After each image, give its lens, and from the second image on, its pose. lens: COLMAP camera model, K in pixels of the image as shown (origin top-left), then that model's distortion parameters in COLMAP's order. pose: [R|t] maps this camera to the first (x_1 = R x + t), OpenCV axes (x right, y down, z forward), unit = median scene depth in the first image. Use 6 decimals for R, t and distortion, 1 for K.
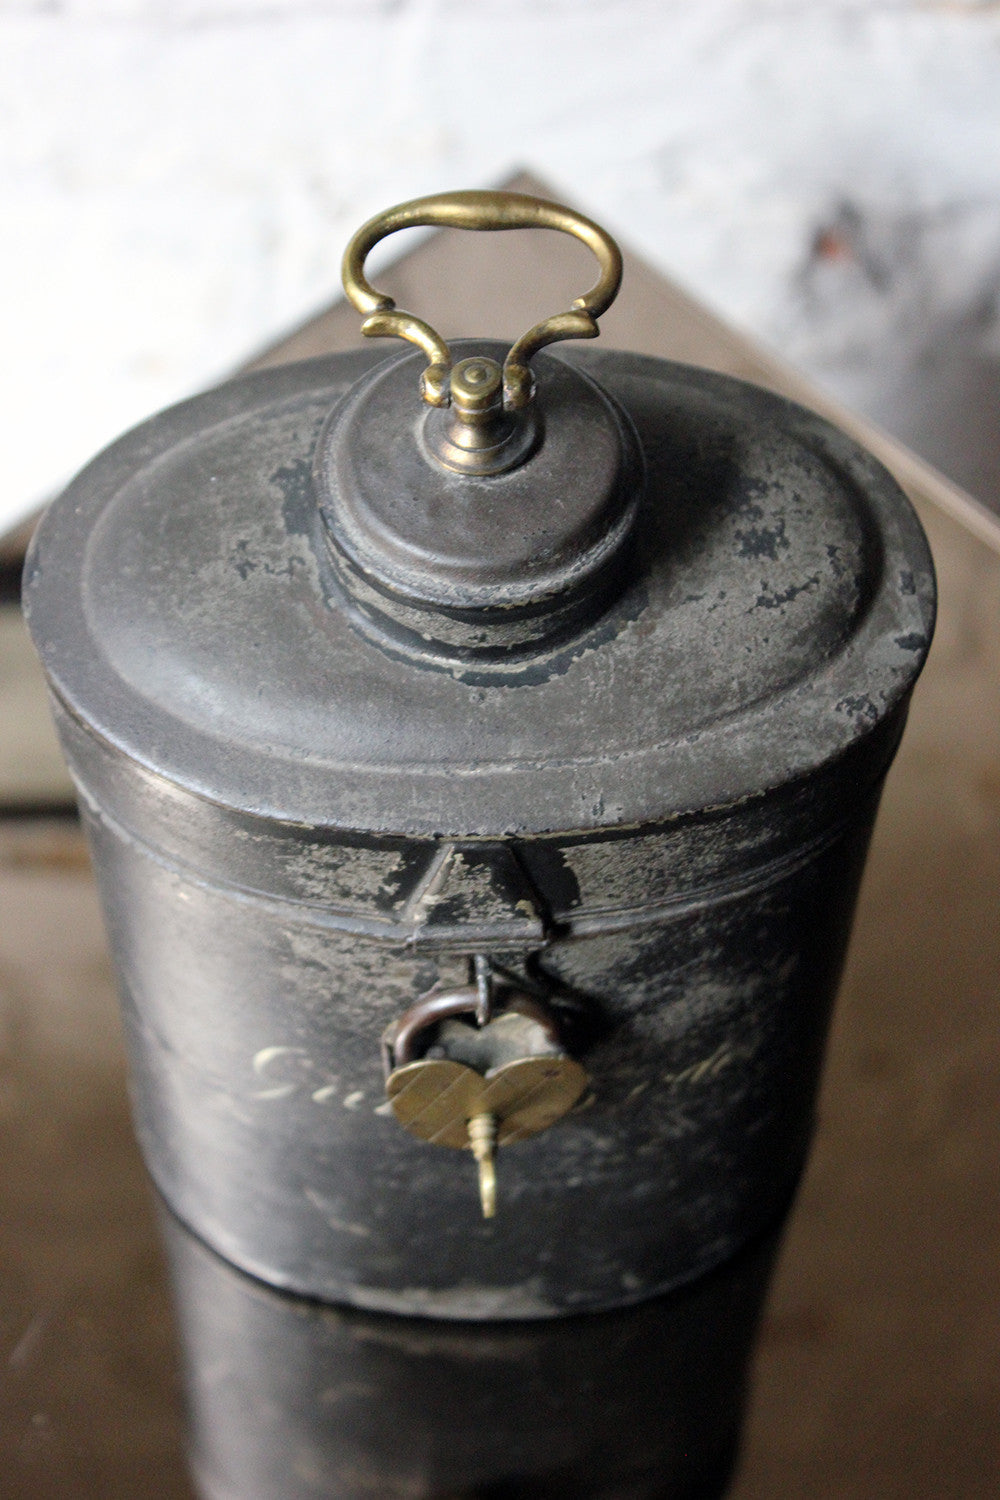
lens RADIAL K [[3047.4, 0, 541.4], [0, 3047.4, 752.4], [0, 0, 1]] dist [0.035264, 0.404294]
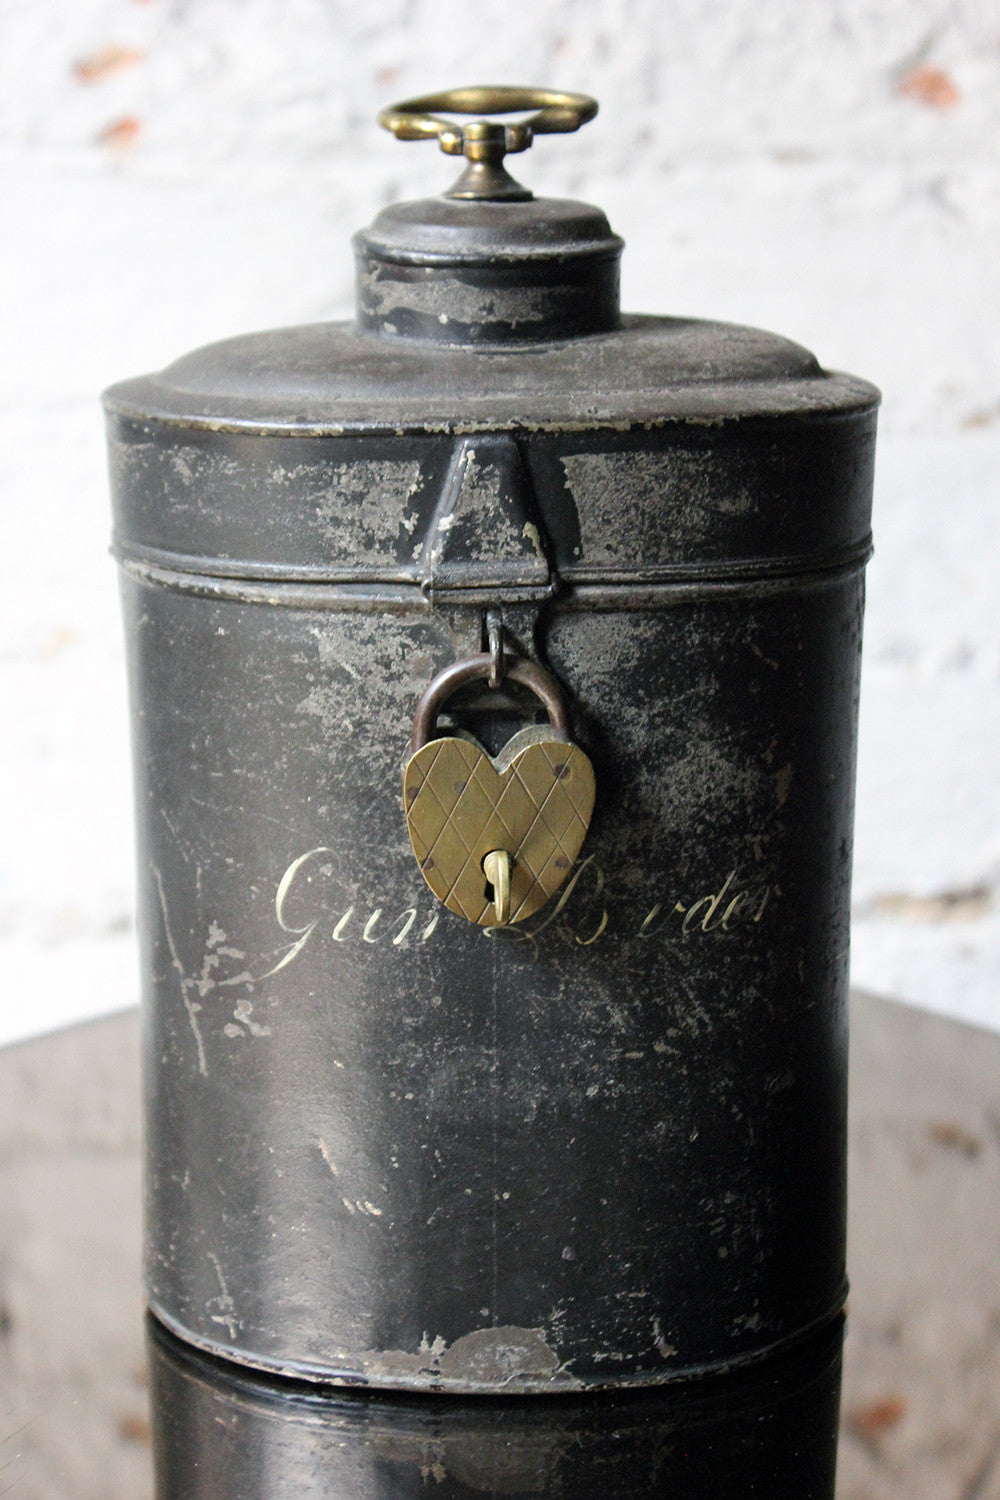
lens RADIAL K [[3047.4, 0, 541.4], [0, 3047.4, 752.4], [0, 0, 1]] dist [0.035264, 0.404294]
pose [[0.999709, -0.024037, -0.001889, -0.001455], [0.016667, 0.745545, -0.666246, 0.842927], [0.017423, 0.666021, 0.745729, 0.224298]]
